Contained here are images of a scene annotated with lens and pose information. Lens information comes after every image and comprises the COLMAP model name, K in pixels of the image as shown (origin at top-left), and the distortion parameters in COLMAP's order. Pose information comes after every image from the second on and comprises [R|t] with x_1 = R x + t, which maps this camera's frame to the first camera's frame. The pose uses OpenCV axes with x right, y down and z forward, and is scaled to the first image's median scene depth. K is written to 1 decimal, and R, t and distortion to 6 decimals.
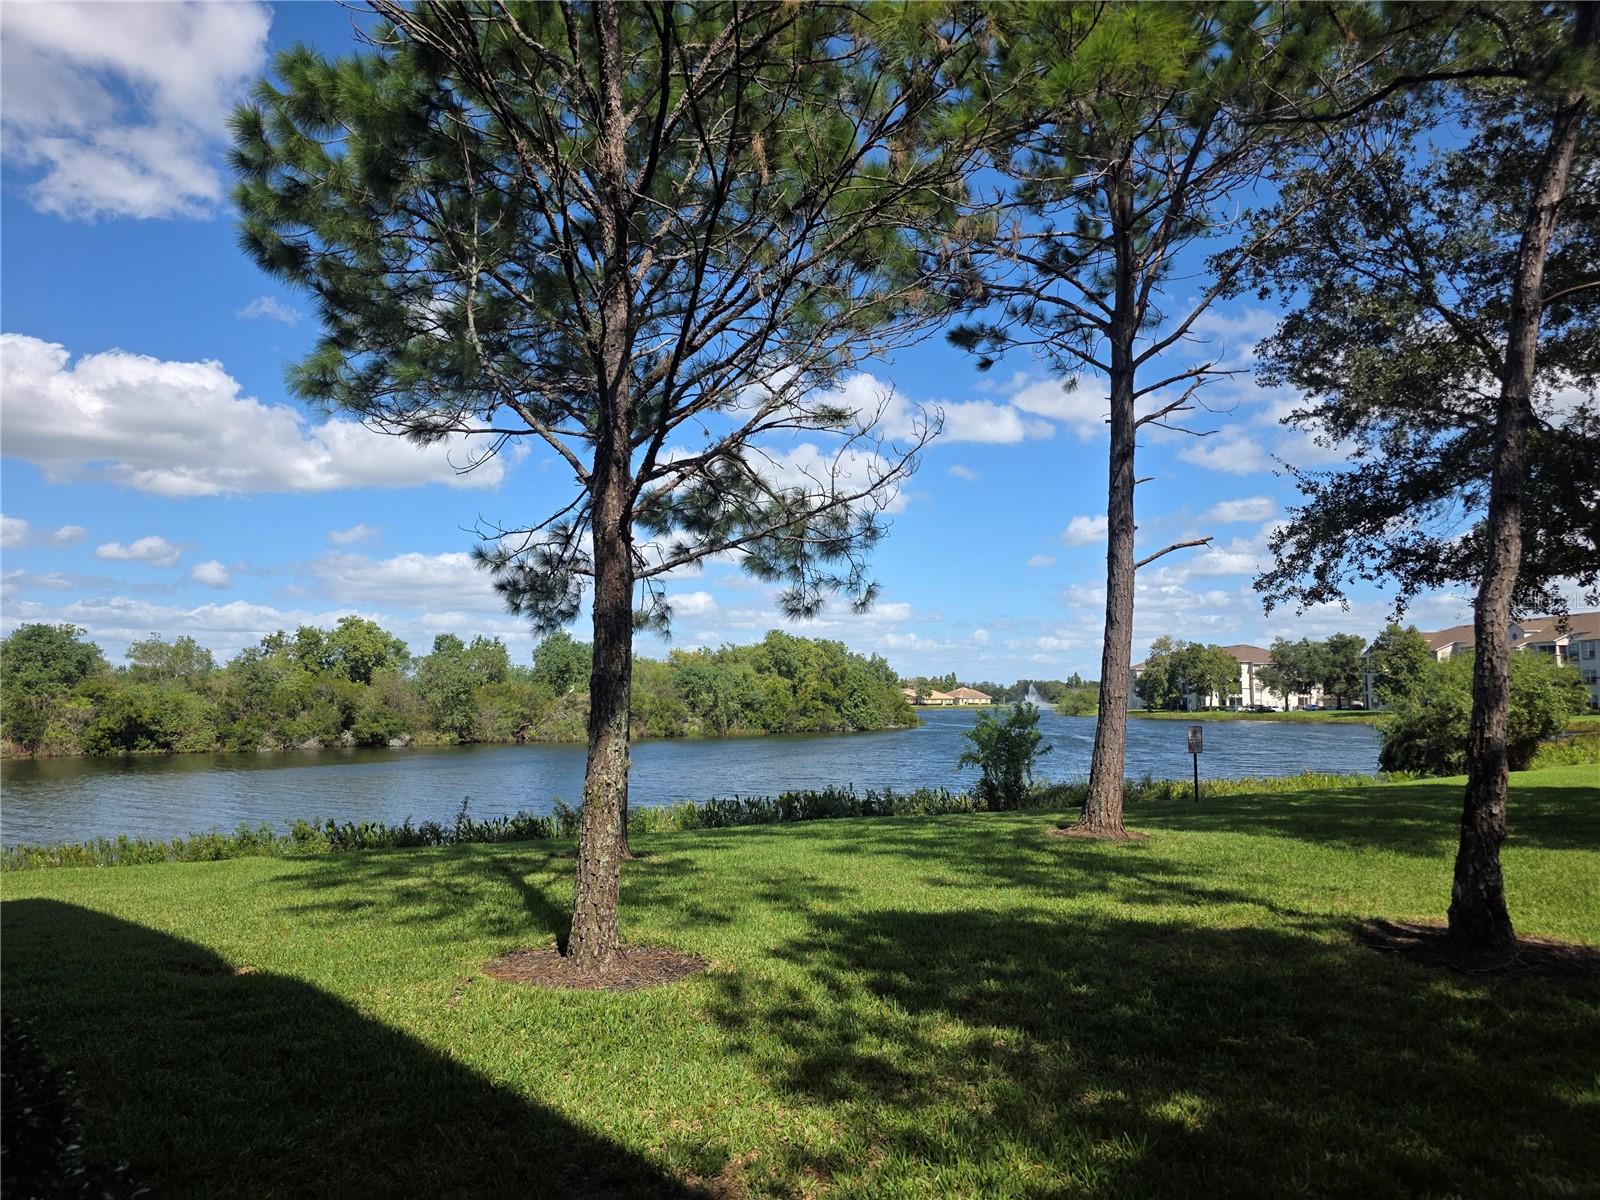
lens RADIAL K [[1080.3, 0, 828.6], [0, 1080.3, 619.6], [0, 0, 1]] dist [0.051480, -0.041138]
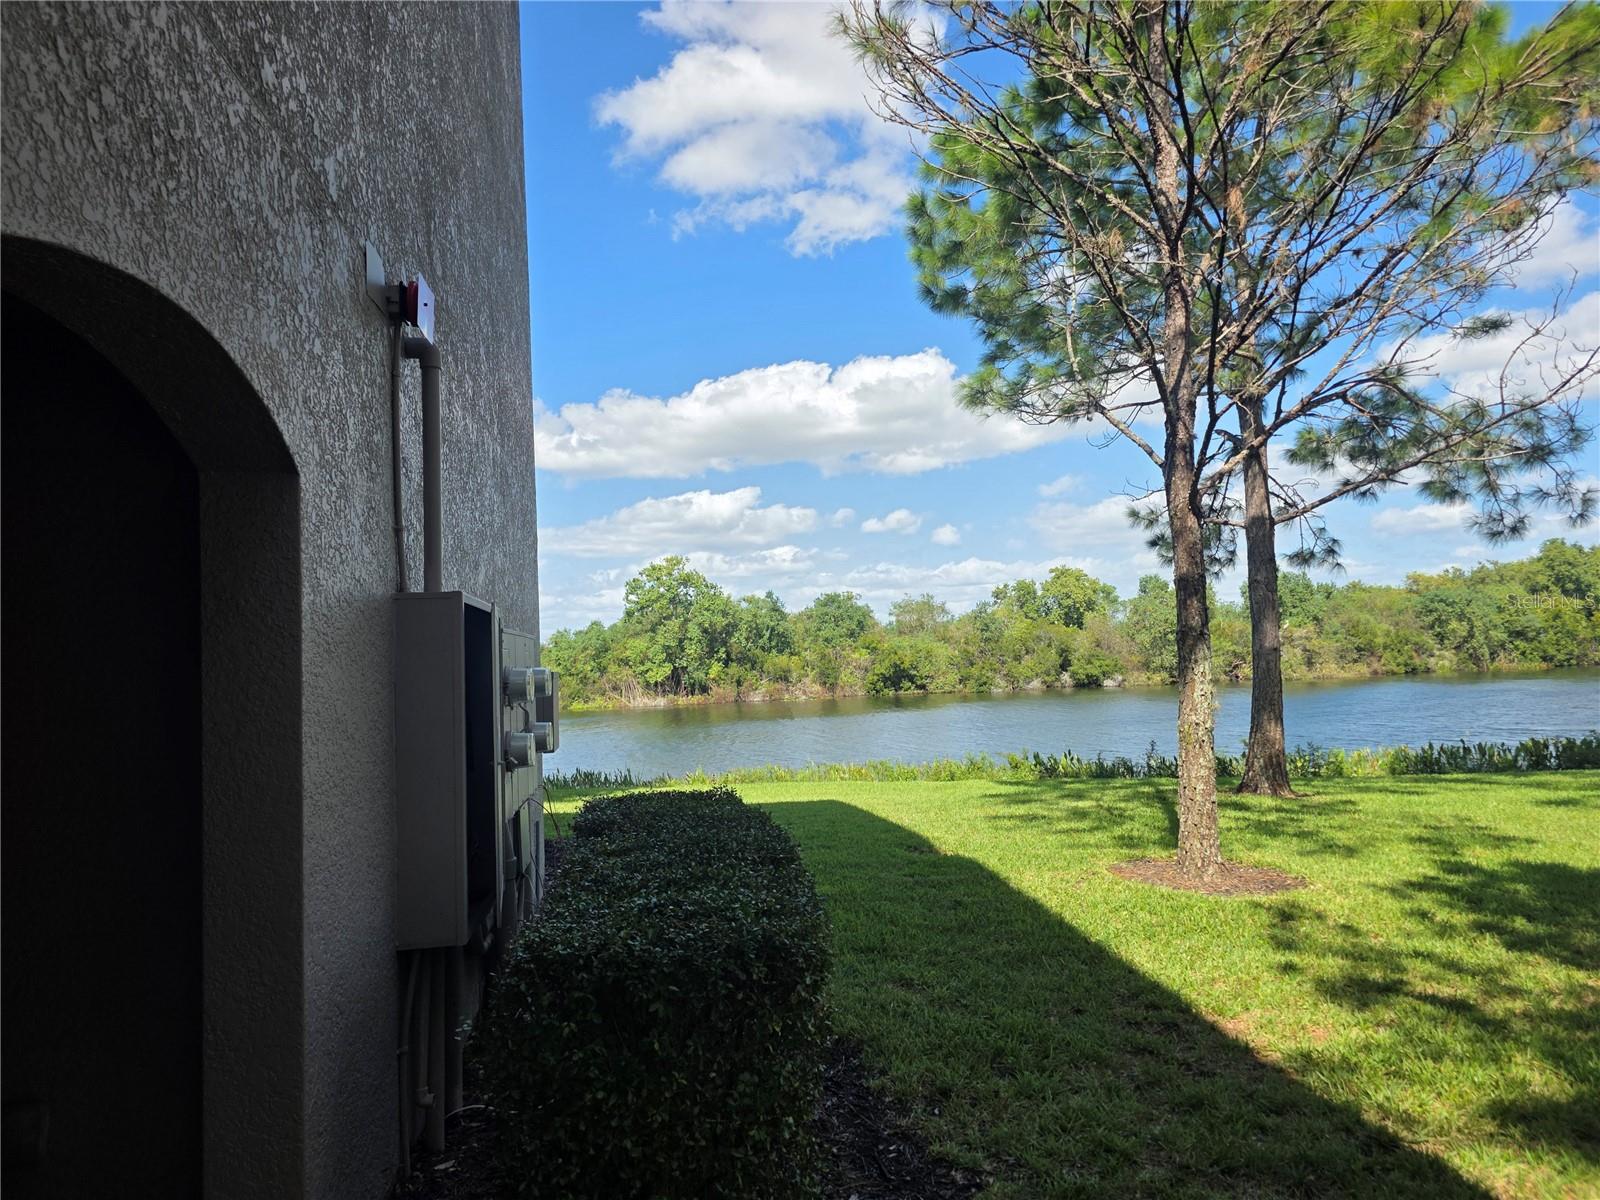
lens RADIAL K [[1080.3, 0, 783.8], [0, 1080.3, 611.3], [0, 0, 1]] dist [0.051480, -0.041138]
pose [[0.783340, -0.054752, -0.619178, 0.007391], [0.084158, 0.996283, 0.018372, -0.001176], [0.615871, -0.066501, 0.785036, -0.007846]]
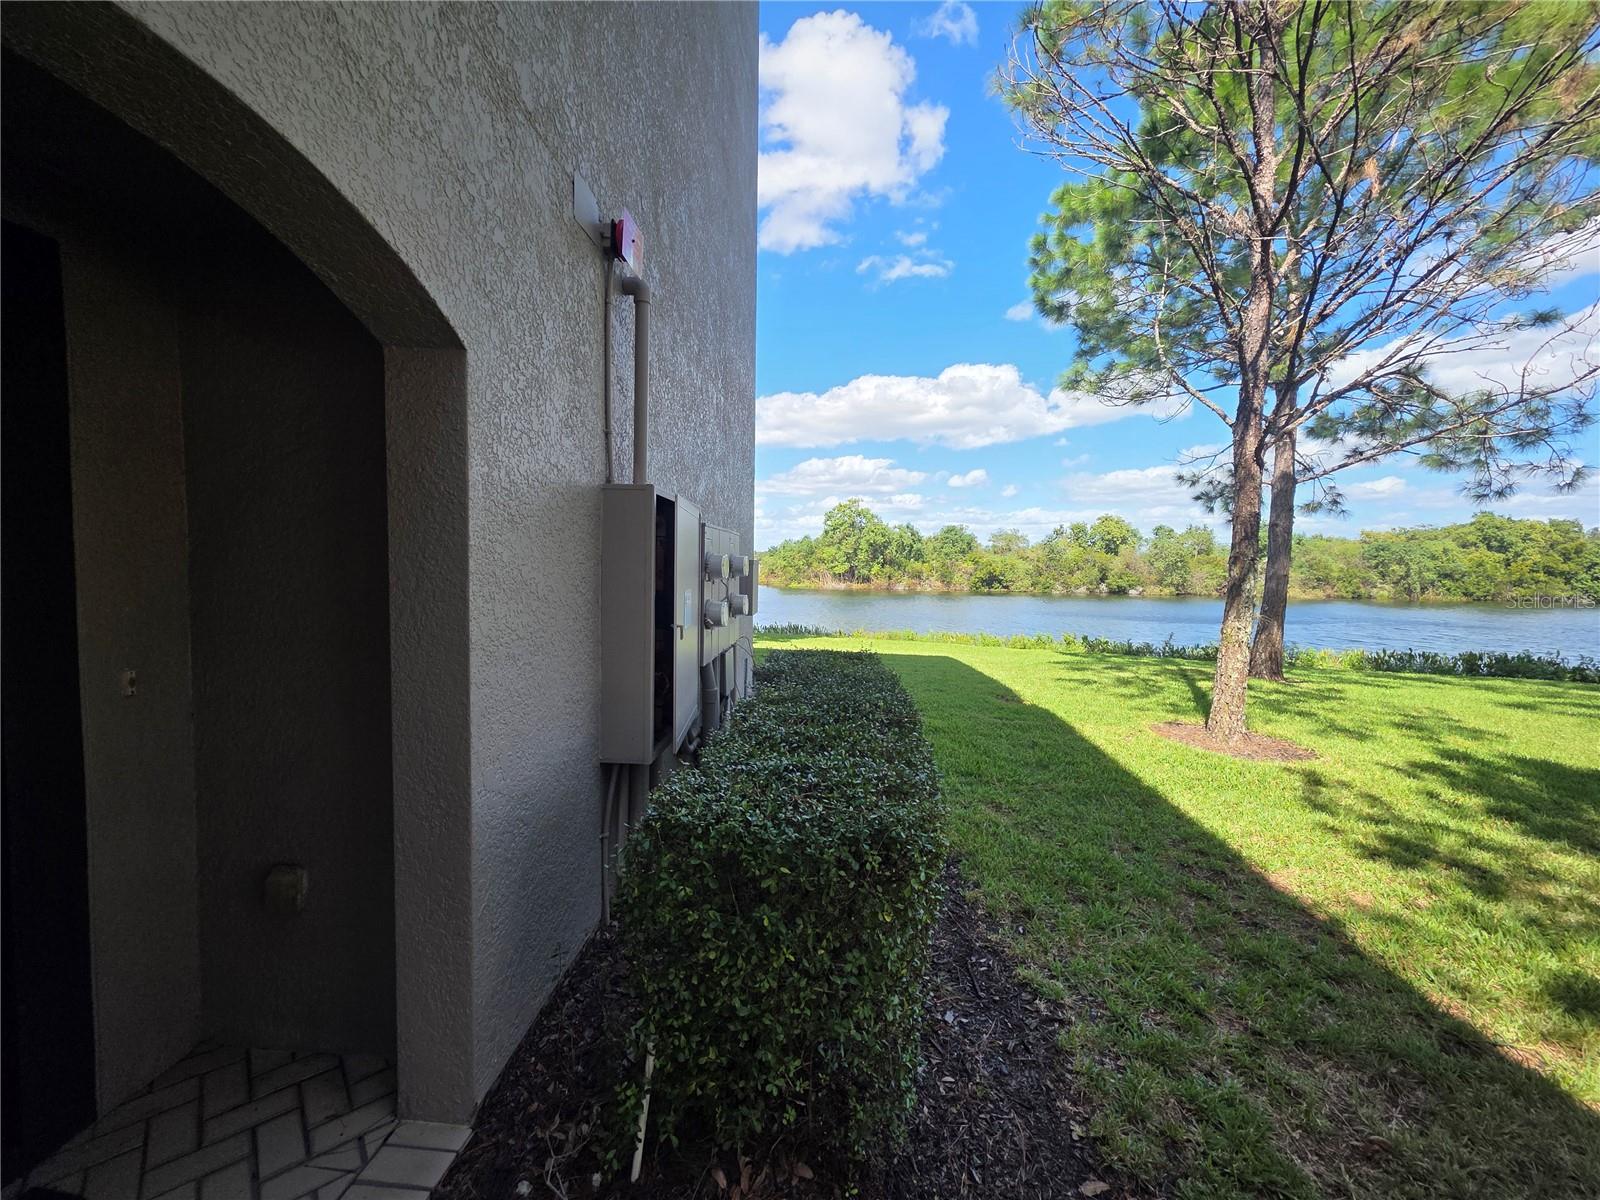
lens RADIAL K [[644.7, 0, 785.9], [0, 644.7, 595.1], [0, 0, 1]] dist [-0.000553, 0.001717]
pose [[0.641952, 0.052791, -0.764925, 0.003252], [0.039914, 0.993974, 0.102095, -0.000529], [0.765705, -0.096071, 0.635976, -0.002654]]
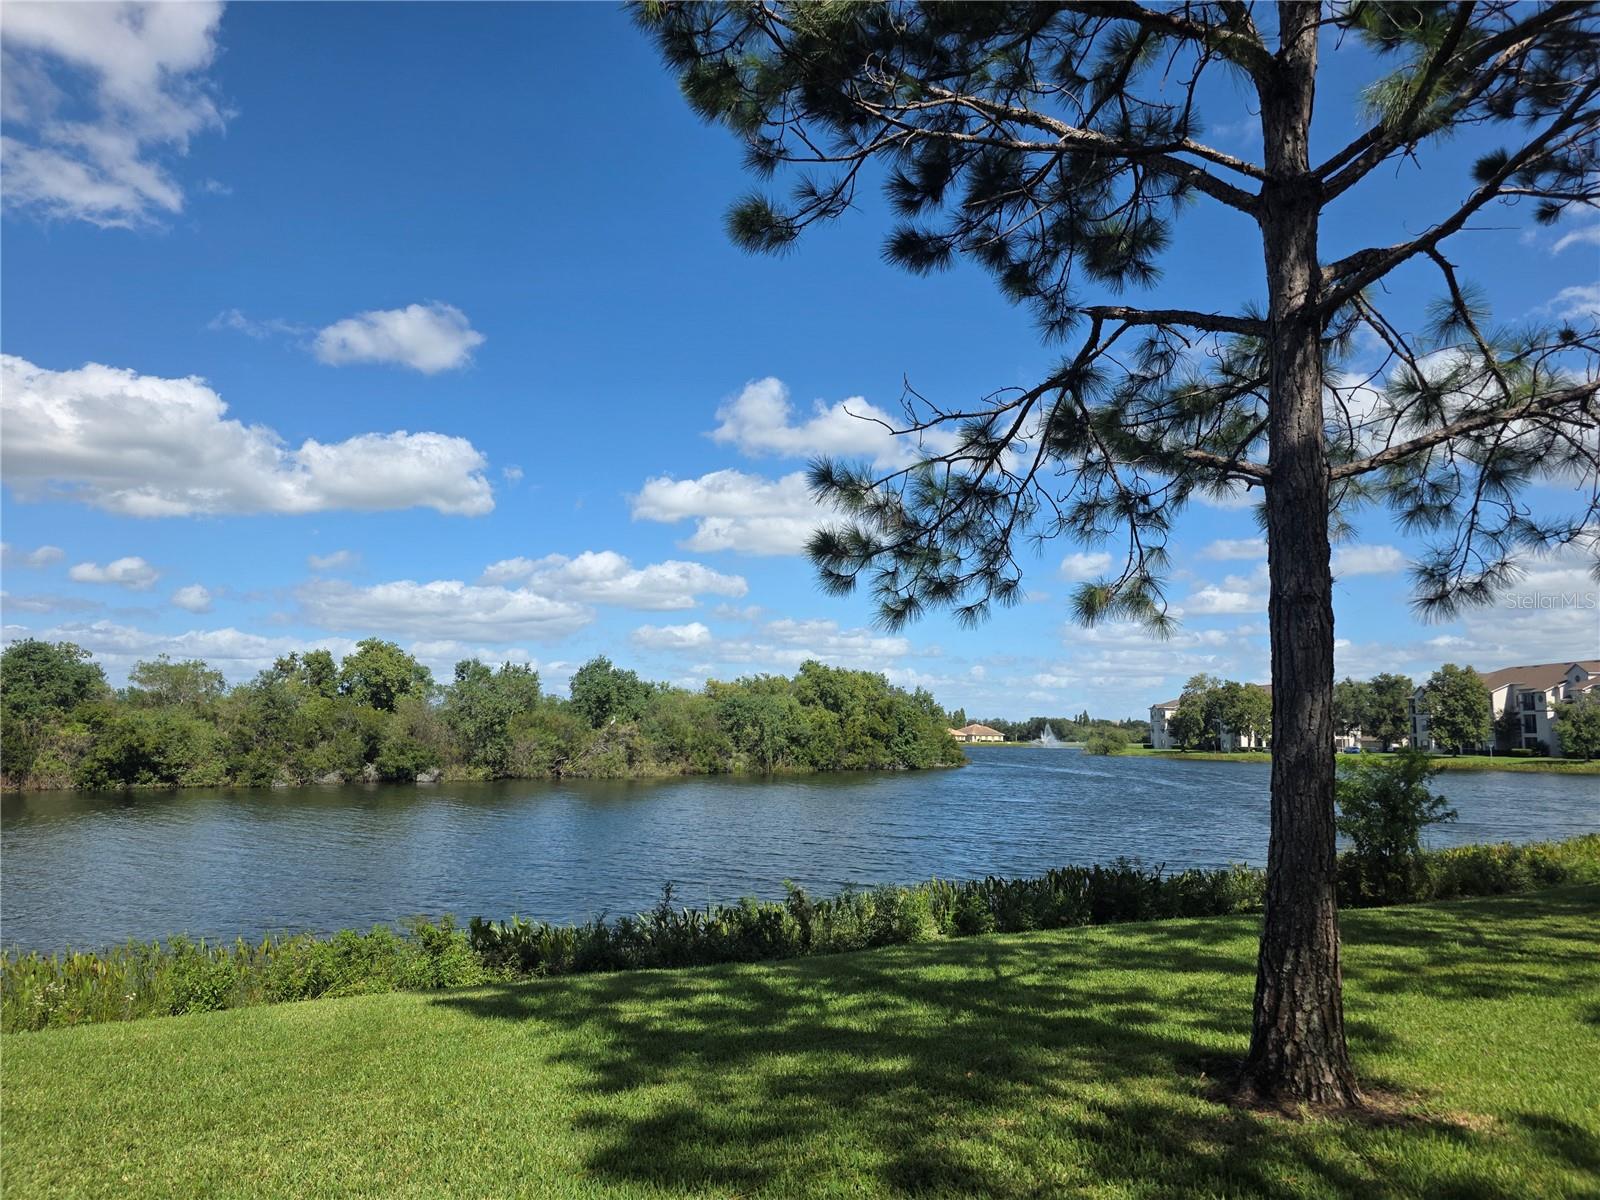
lens RADIAL K [[1080.3, 0, 841.9], [0, 1080.3, 596.1], [0, 0, 1]] dist [0.051480, -0.041138]
pose [[0.999259, 0.016040, 0.034977, -0.091371], [-0.014105, 0.998394, -0.054868, 0.007659], [-0.035800, 0.054334, 0.997881, 0.081951]]
